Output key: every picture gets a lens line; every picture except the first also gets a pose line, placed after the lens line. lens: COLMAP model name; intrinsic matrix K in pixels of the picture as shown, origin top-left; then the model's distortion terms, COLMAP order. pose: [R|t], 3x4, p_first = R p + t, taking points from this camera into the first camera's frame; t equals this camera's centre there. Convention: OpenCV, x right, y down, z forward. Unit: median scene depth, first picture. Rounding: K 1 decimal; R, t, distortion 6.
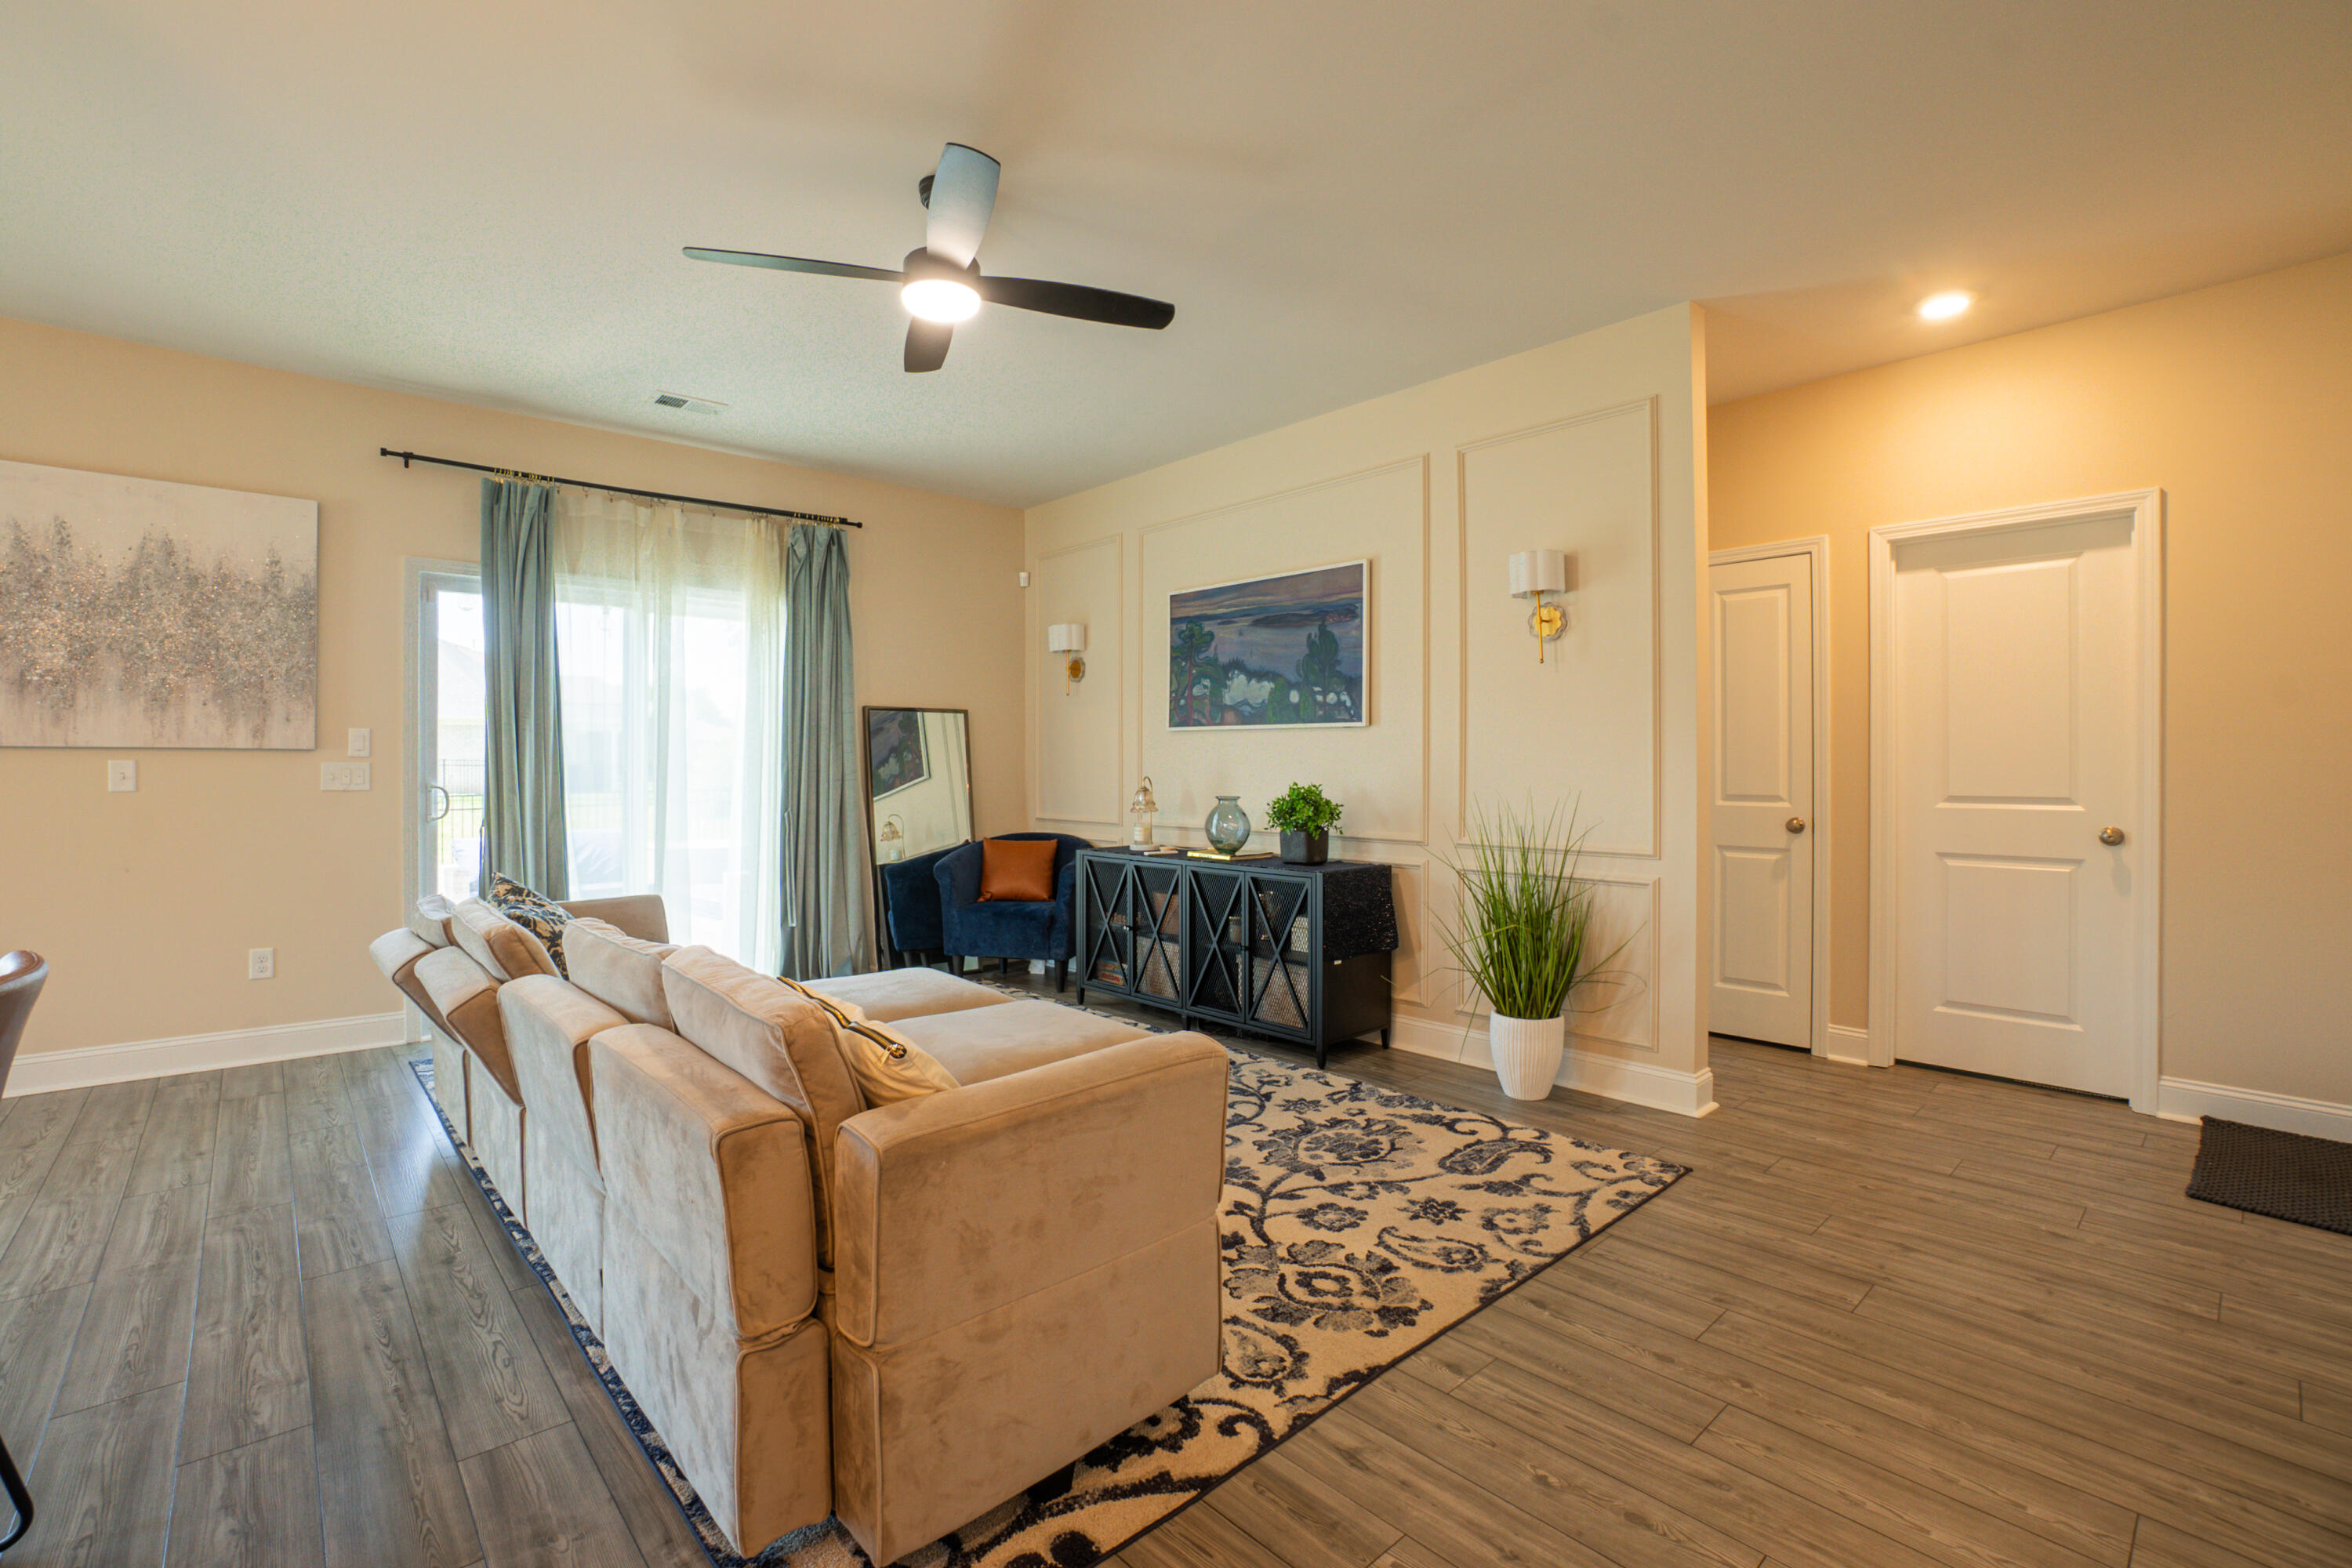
lens RADIAL K [[1047.8, 0, 1130.9], [0, 1047.8, 759.1], [0, 0, 1]] dist [-0.052684, 0.016786]
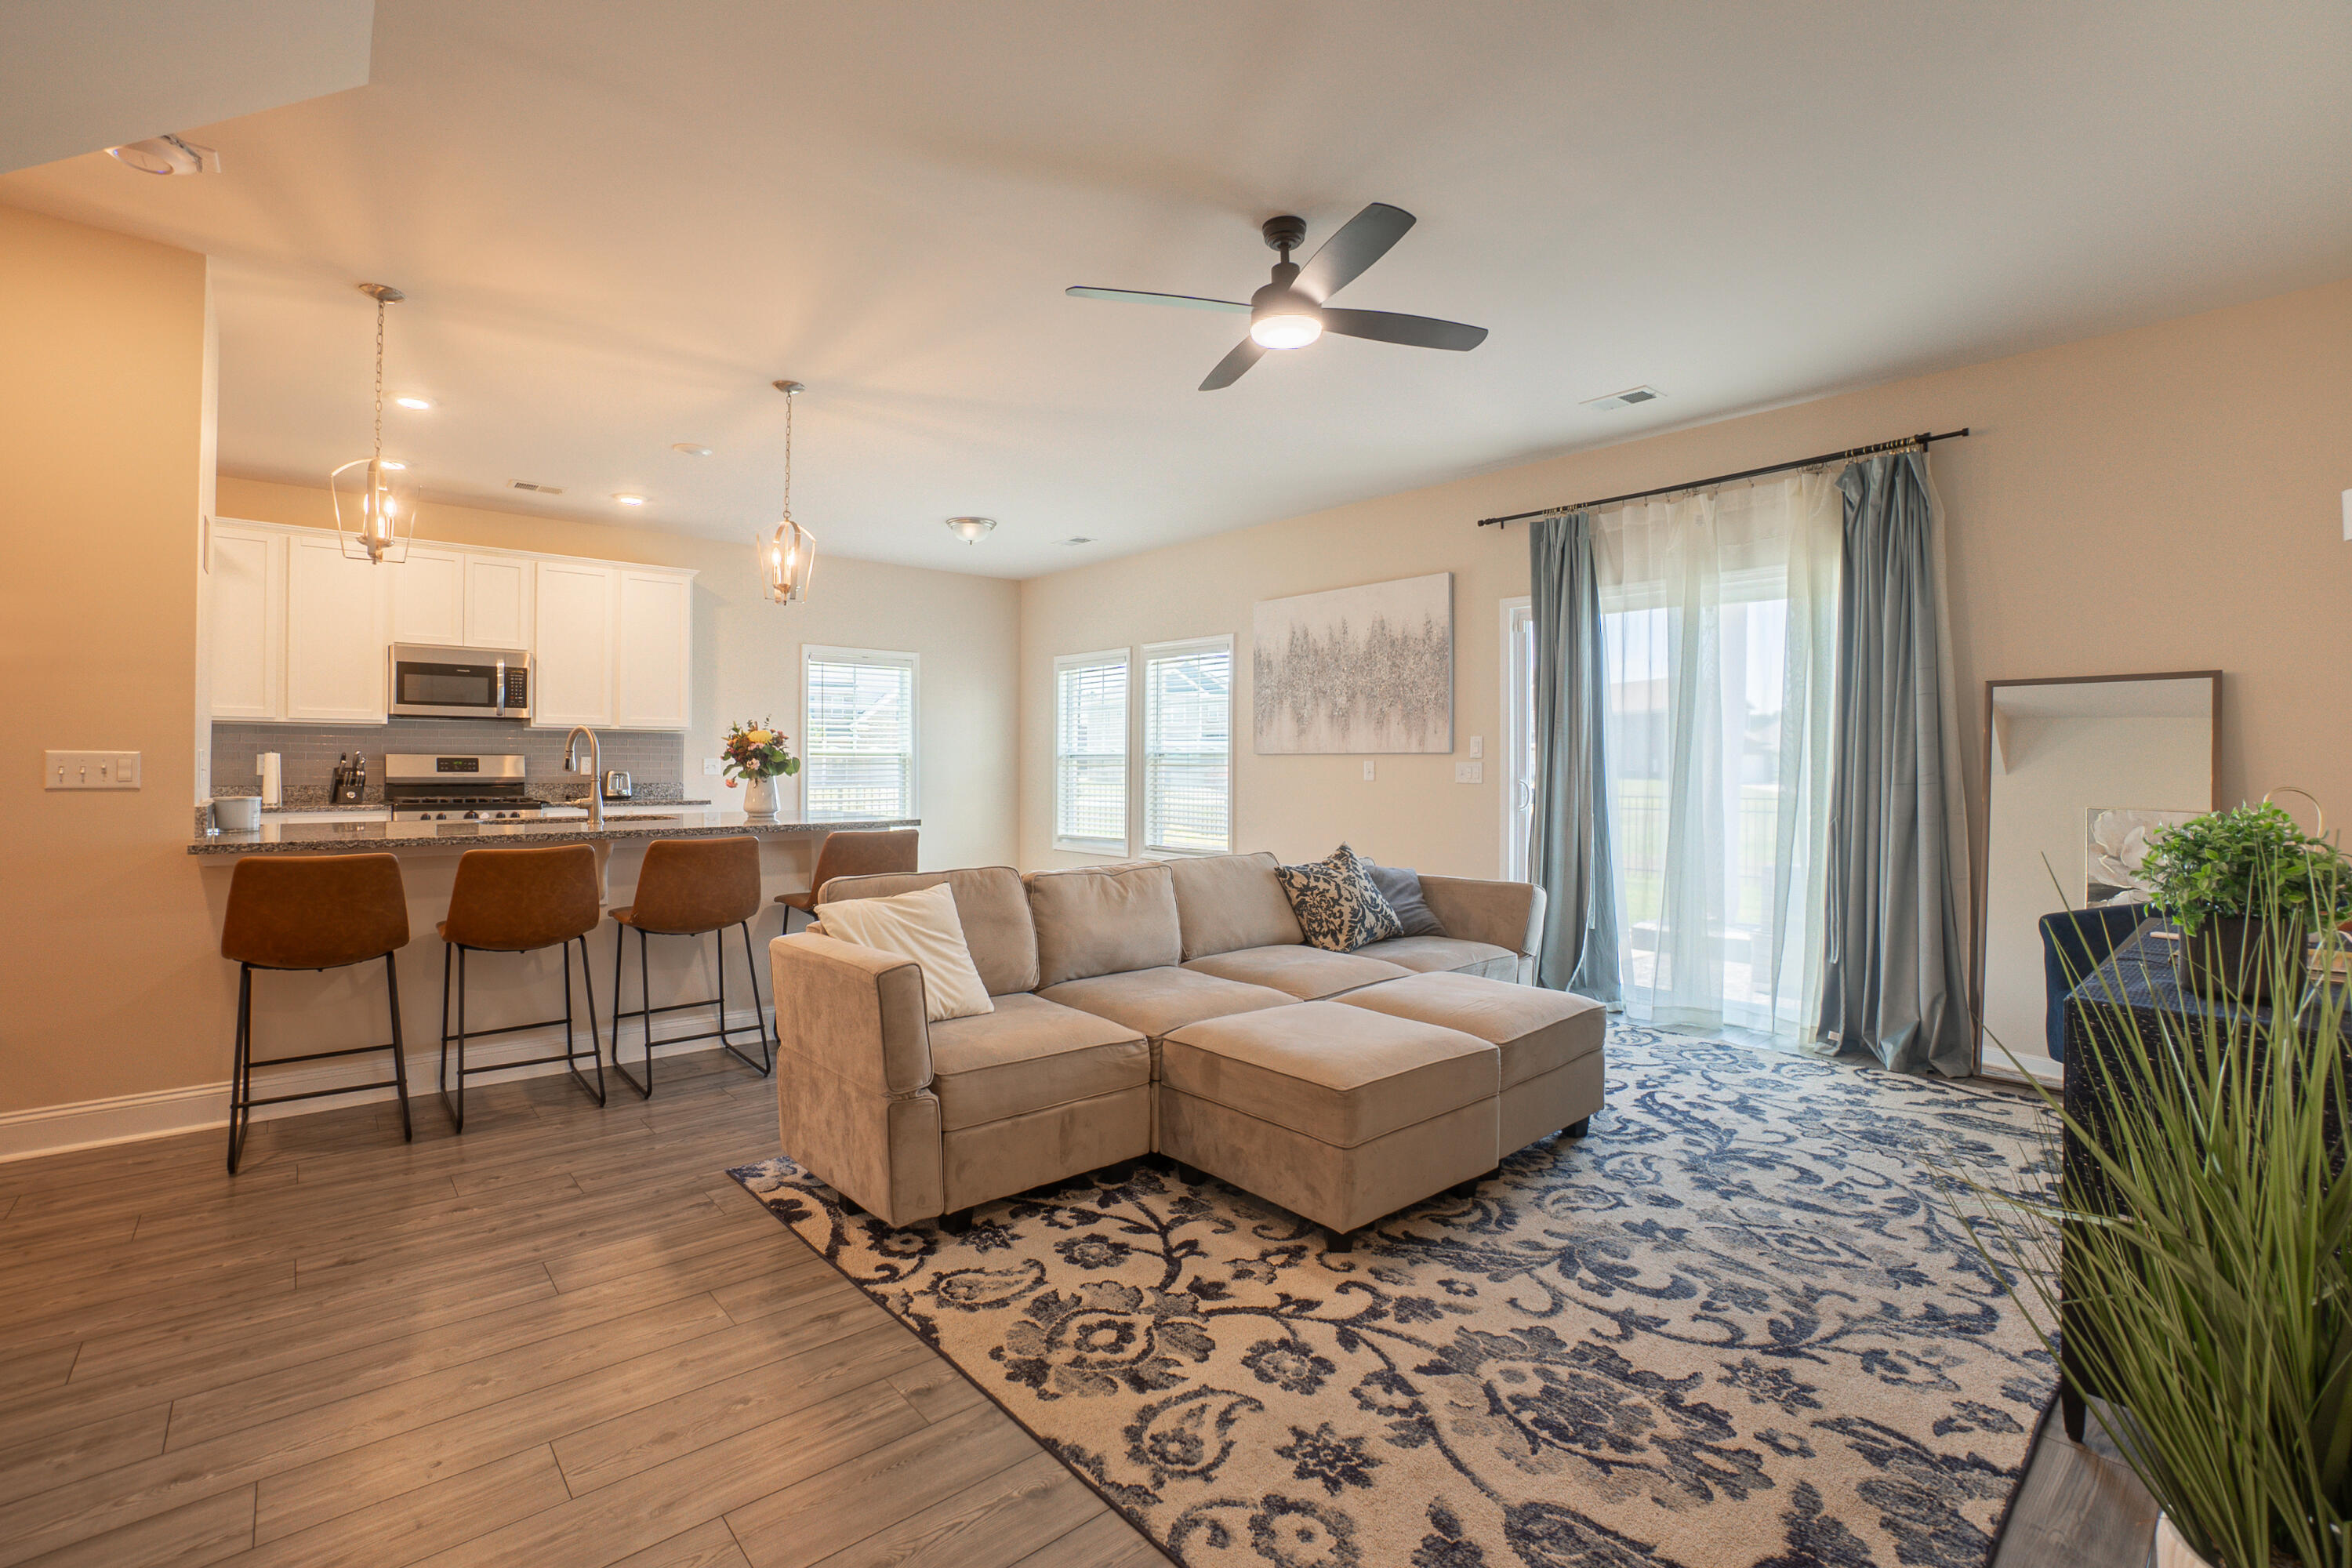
lens RADIAL K [[1047.8, 0, 1133.7], [0, 1047.8, 774.2], [0, 0, 1]] dist [-0.052684, 0.016786]
pose [[-0.023657, 0.010195, -0.999668, 0.679309], [0.003905, 0.999941, 0.010105, 0.004574], [0.999713, -0.003665, -0.023696, 0.656354]]
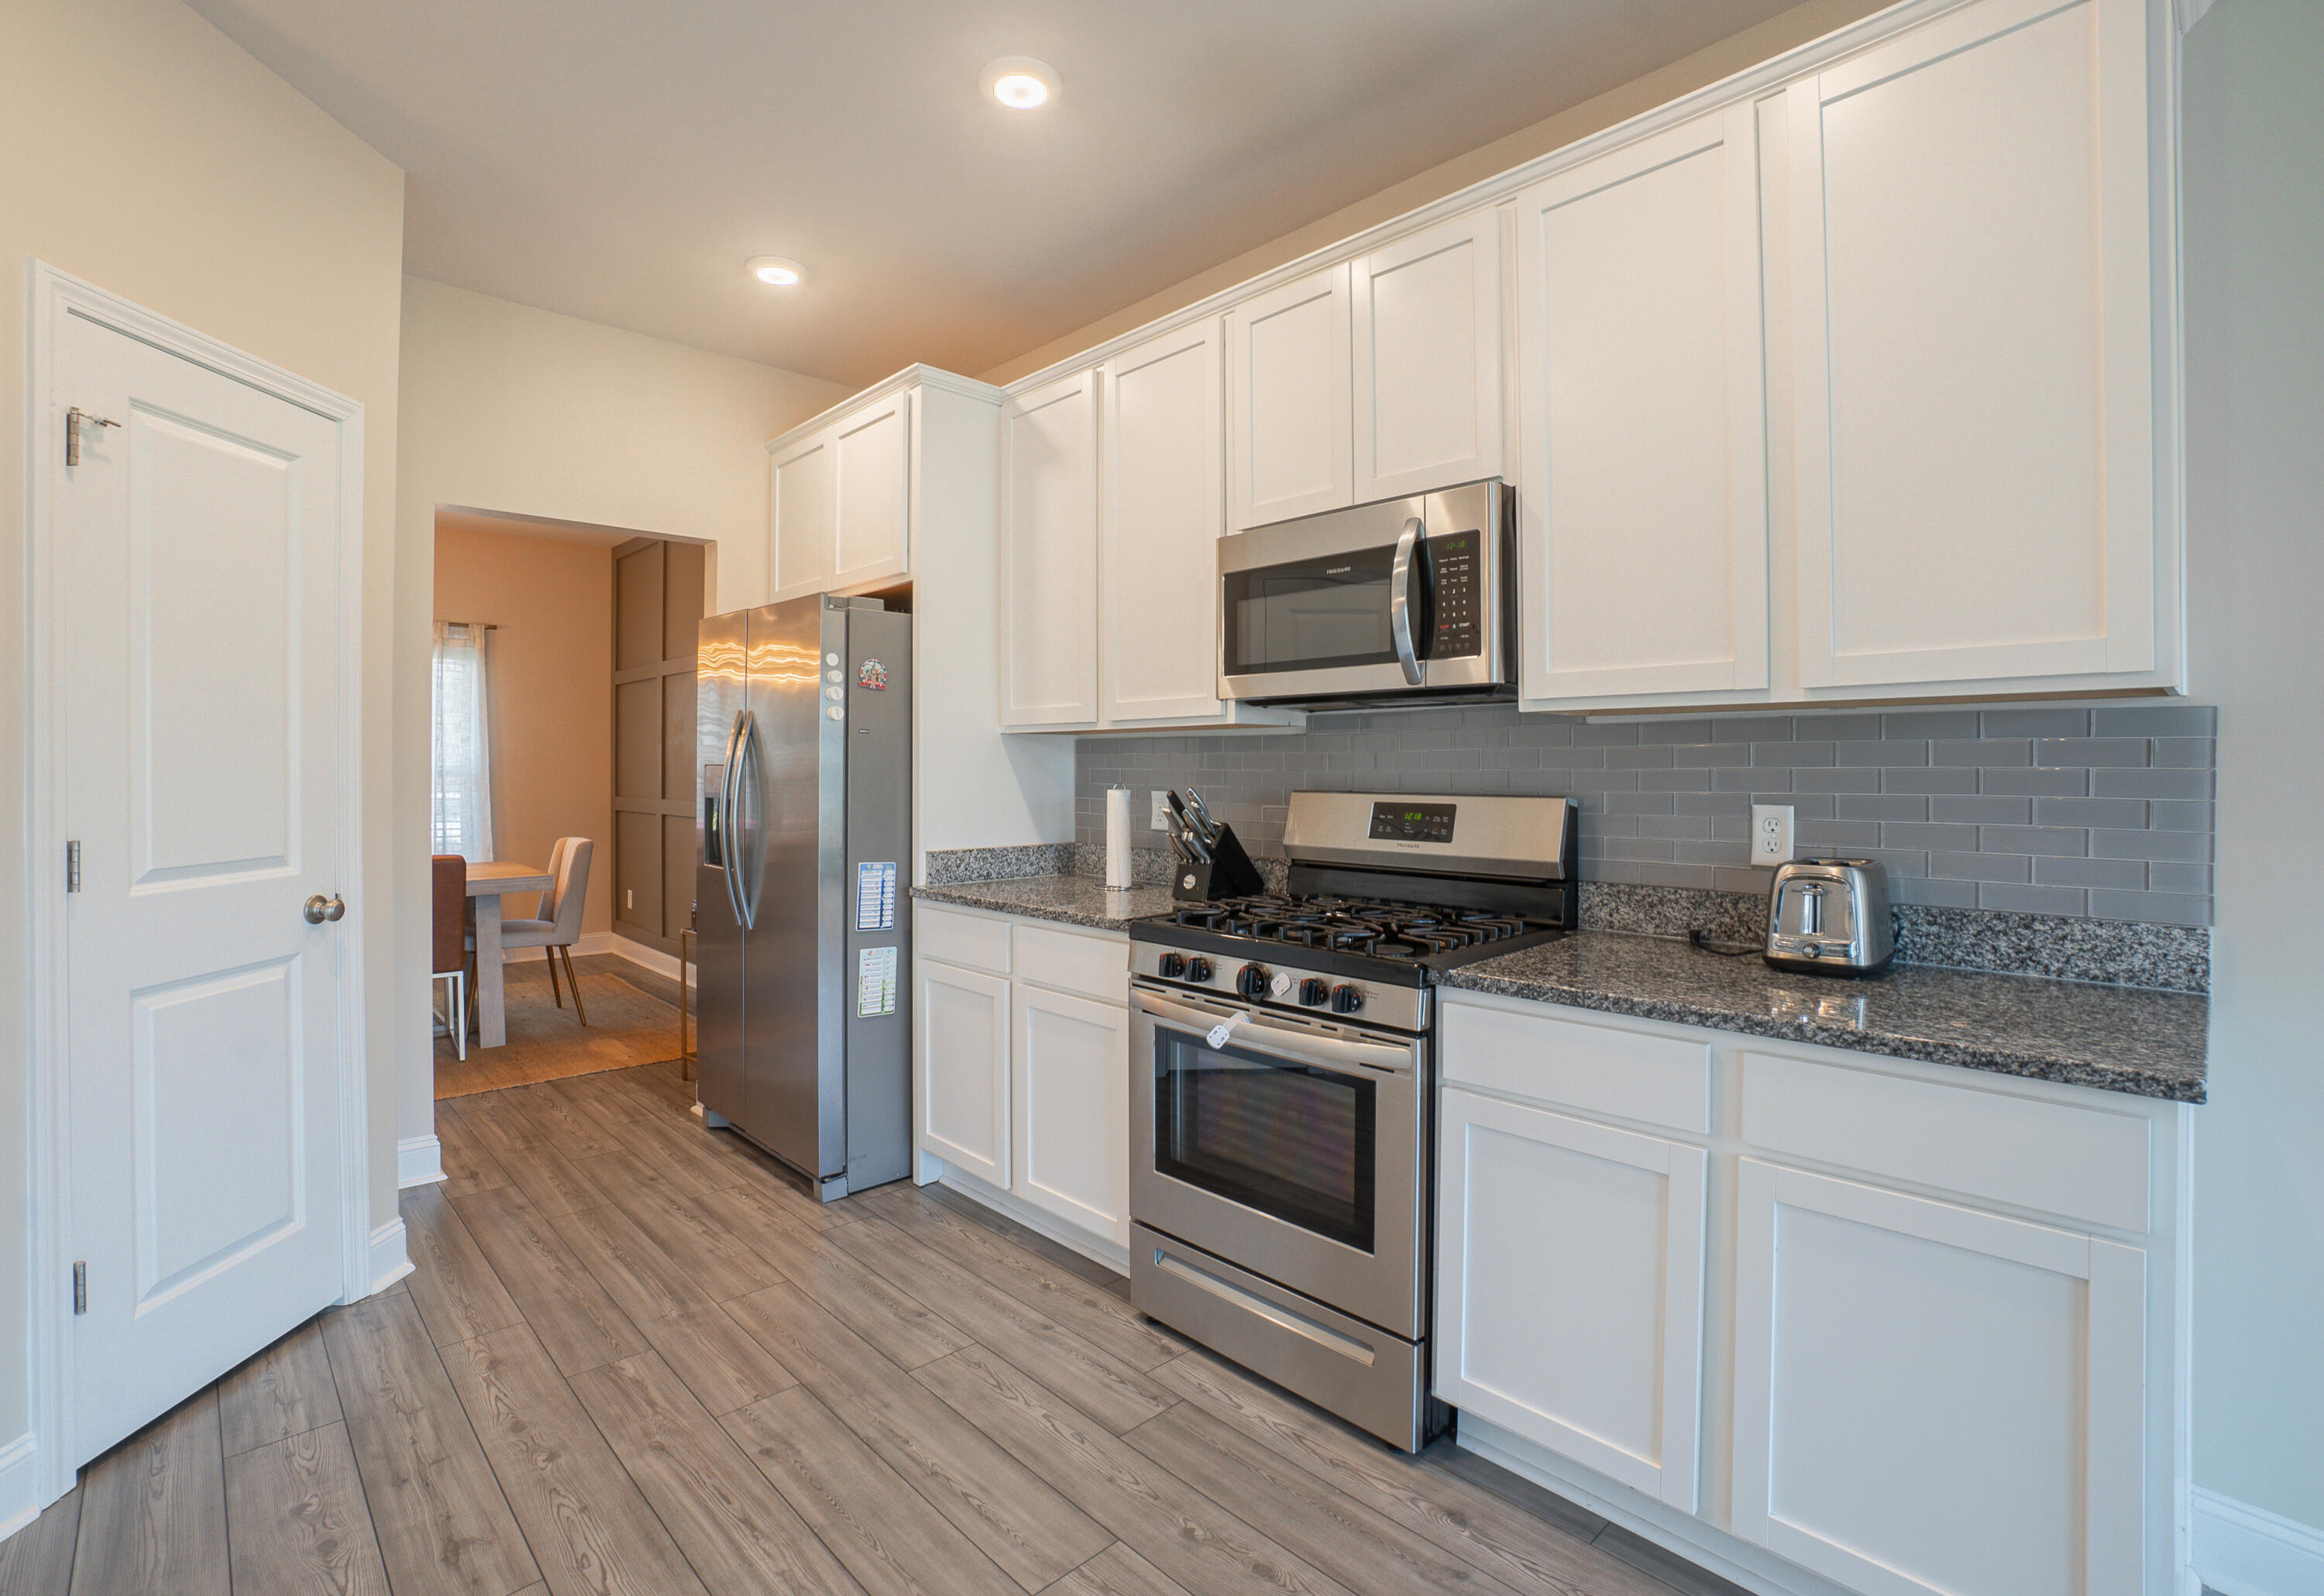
lens RADIAL K [[1062.7, 0, 1164.4], [0, 1062.7, 779.6], [0, 0, 1]] dist [-0.022941, 0.003699]
pose [[-0.999373, -0.002520, -0.035326, -0.822441], [-0.002593, 0.999995, 0.002009, -0.025996], [0.035321, 0.002099, -0.999374, 0.167639]]
